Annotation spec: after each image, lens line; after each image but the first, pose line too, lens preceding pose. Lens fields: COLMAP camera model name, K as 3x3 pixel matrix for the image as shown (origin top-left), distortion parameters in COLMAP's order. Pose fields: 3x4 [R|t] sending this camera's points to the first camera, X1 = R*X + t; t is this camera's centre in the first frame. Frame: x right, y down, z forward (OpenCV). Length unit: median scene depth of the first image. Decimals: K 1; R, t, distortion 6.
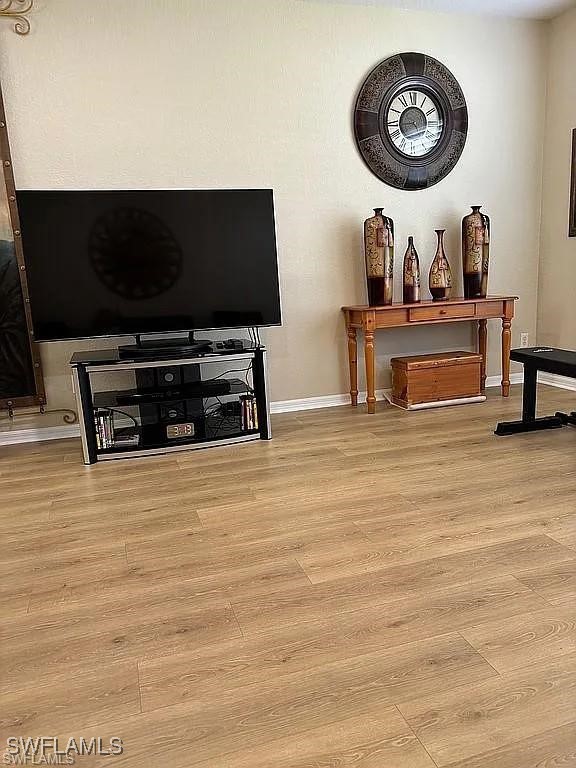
lens RADIAL K [[586.3, 0, 288.5], [0, 586.3, 386.3], [0, 0, 1]] dist [0.033453, -0.009595]
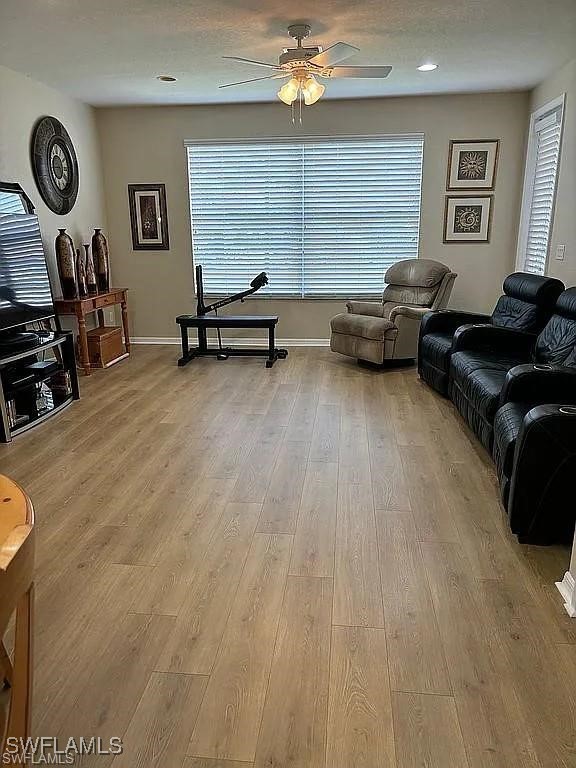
lens RADIAL K [[586.3, 0, 288.7], [0, 586.3, 381.4], [0, 0, 1]] dist [0.033453, -0.009595]
pose [[0.394421, -0.185653, 0.899981, -1.134898], [0.179408, 0.976090, 0.122726, -0.031963], [-0.901246, 0.113058, 0.418298, -0.025579]]
